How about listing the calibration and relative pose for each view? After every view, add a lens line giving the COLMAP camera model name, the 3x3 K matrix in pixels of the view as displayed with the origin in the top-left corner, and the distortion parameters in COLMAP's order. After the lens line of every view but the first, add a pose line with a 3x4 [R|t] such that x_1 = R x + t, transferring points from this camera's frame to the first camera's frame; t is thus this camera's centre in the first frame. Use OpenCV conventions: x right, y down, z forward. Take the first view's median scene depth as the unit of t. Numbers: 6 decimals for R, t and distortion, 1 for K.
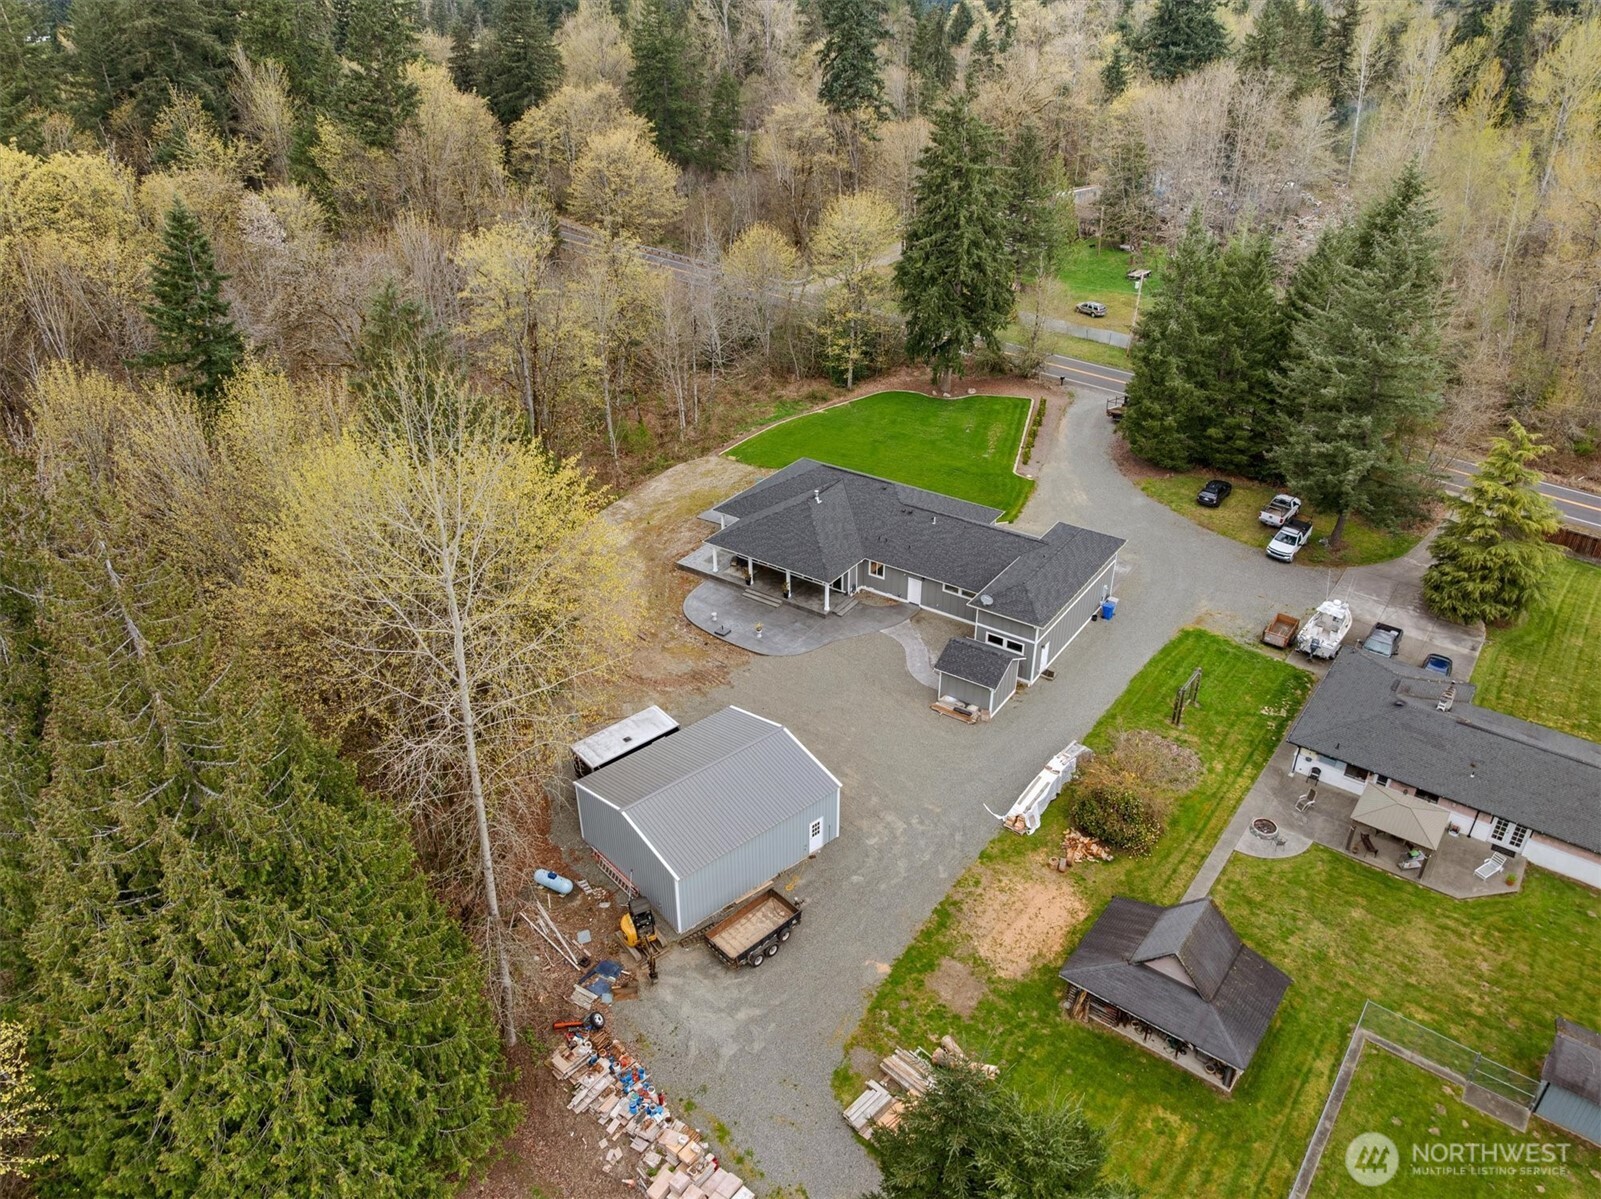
lens RADIAL K [[1122.3, 0, 813.1], [0, 1122.3, 591.9], [0, 0, 1]] dist [-0.037974, -0.000348]
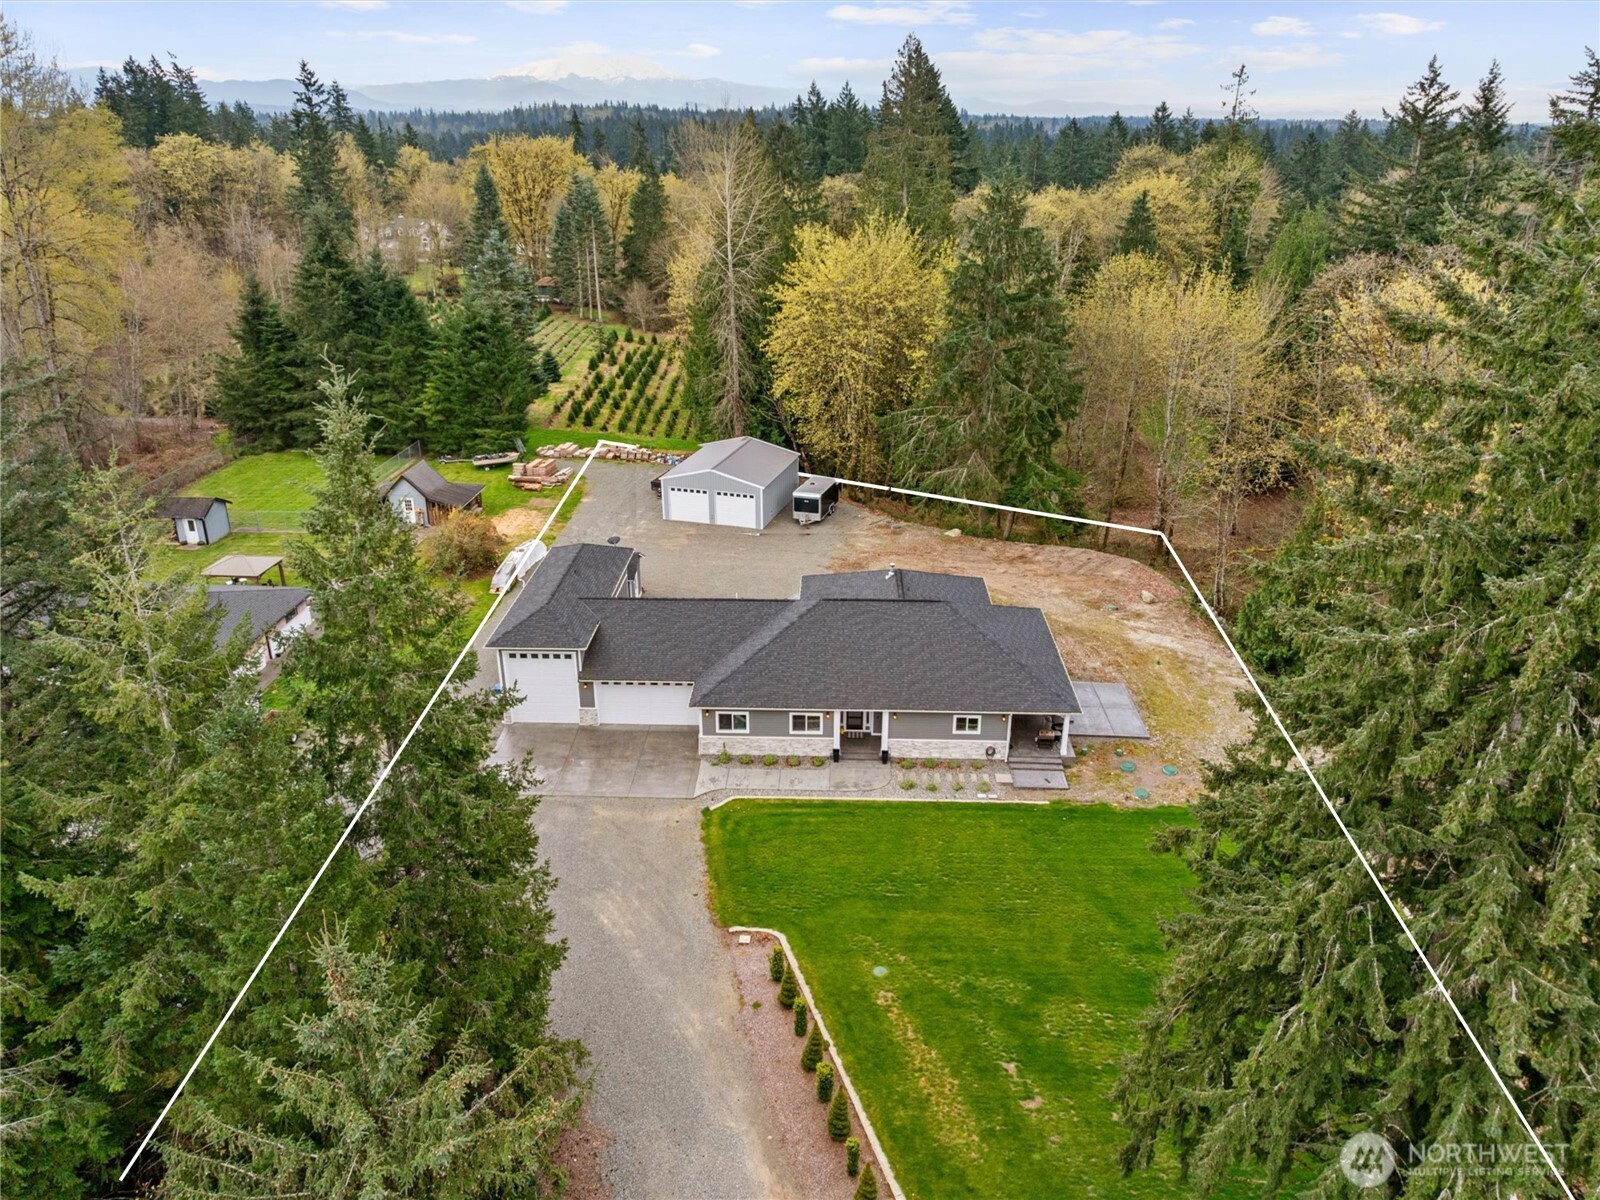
lens RADIAL K [[1121.6, 0, 812.6], [0, 1121.6, 592.4], [0, 0, 1]] dist [-0.037974, -0.000348]
pose [[-0.841869, 0.208894, -0.497614, 0.489444], [-0.272823, 0.630824, 0.726380, -0.697749], [0.465643, 0.747278, -0.474081, 1.521339]]
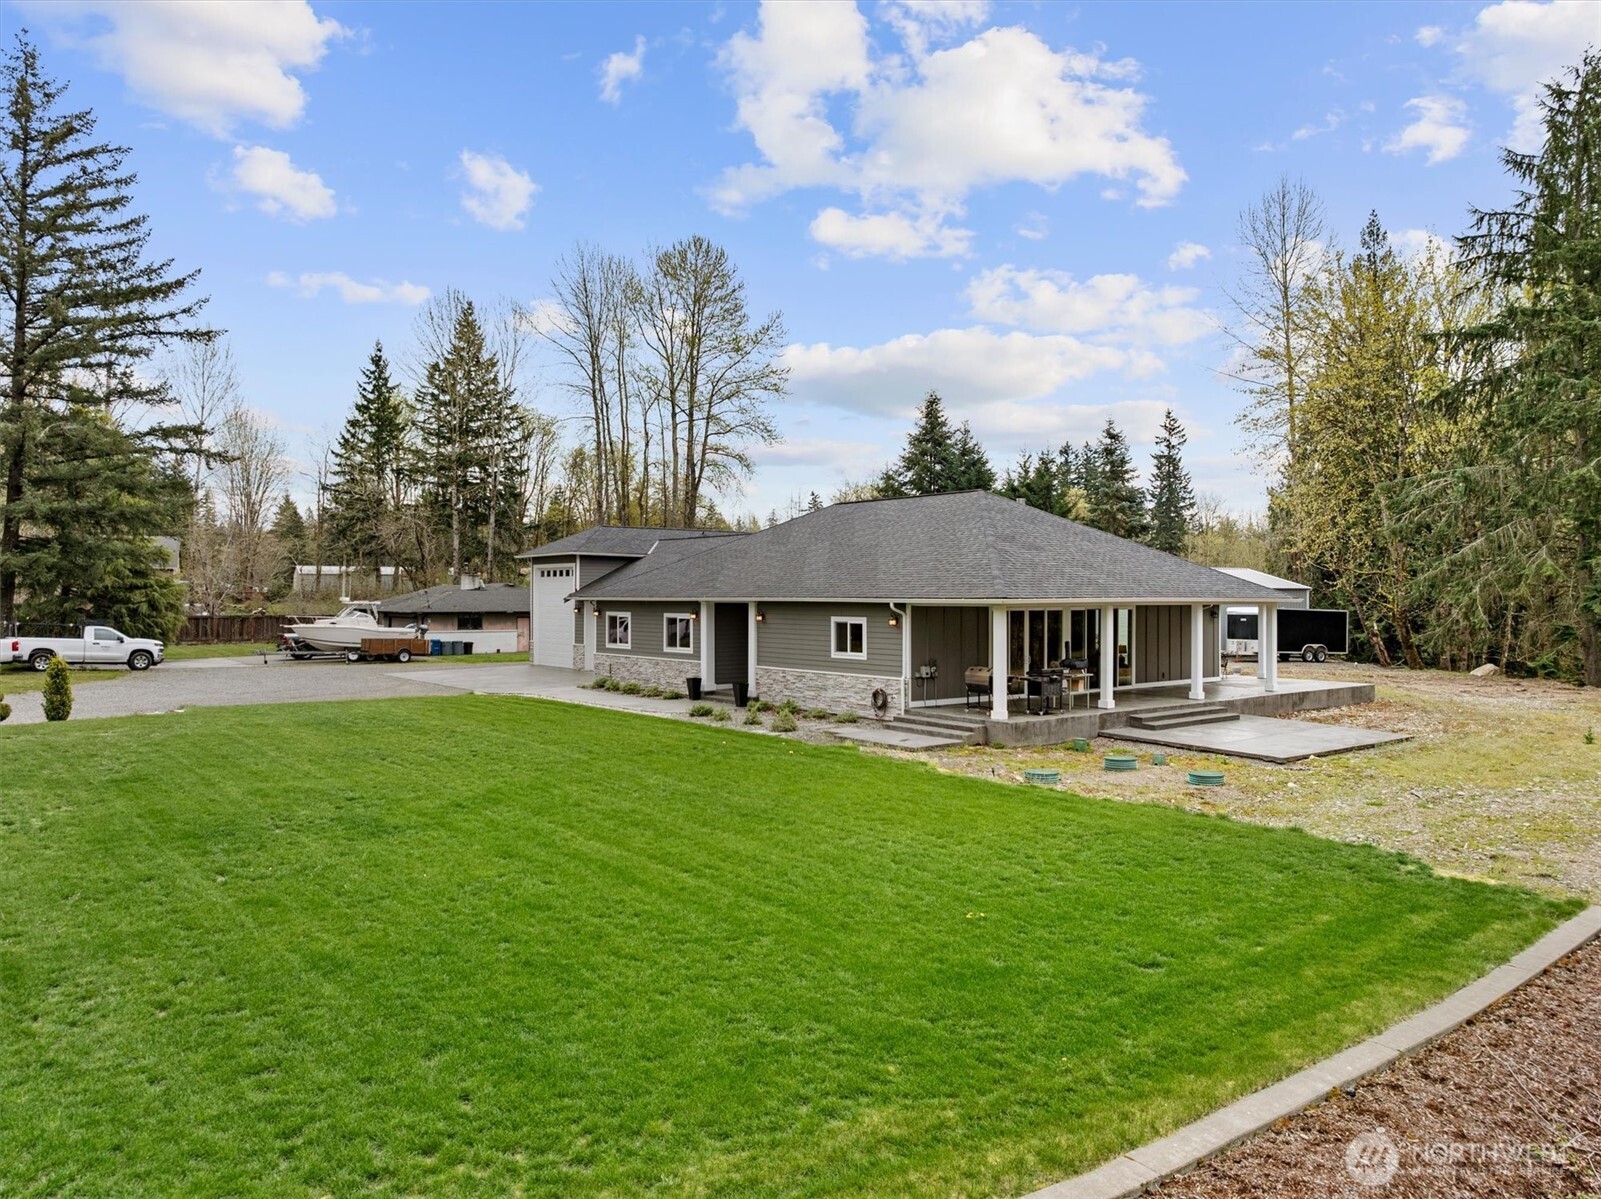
lens RADIAL K [[1133.1, 0, 800.5], [0, 1133.1, 599.5], [0, 0, 1]] dist [-0.036615, -0.005071]
pose [[-0.956593, -0.000692, 0.291428, -0.049392], [0.145633, 0.865048, 0.480086, -0.322207], [-0.252432, 0.501688, -0.827398, 1.594825]]
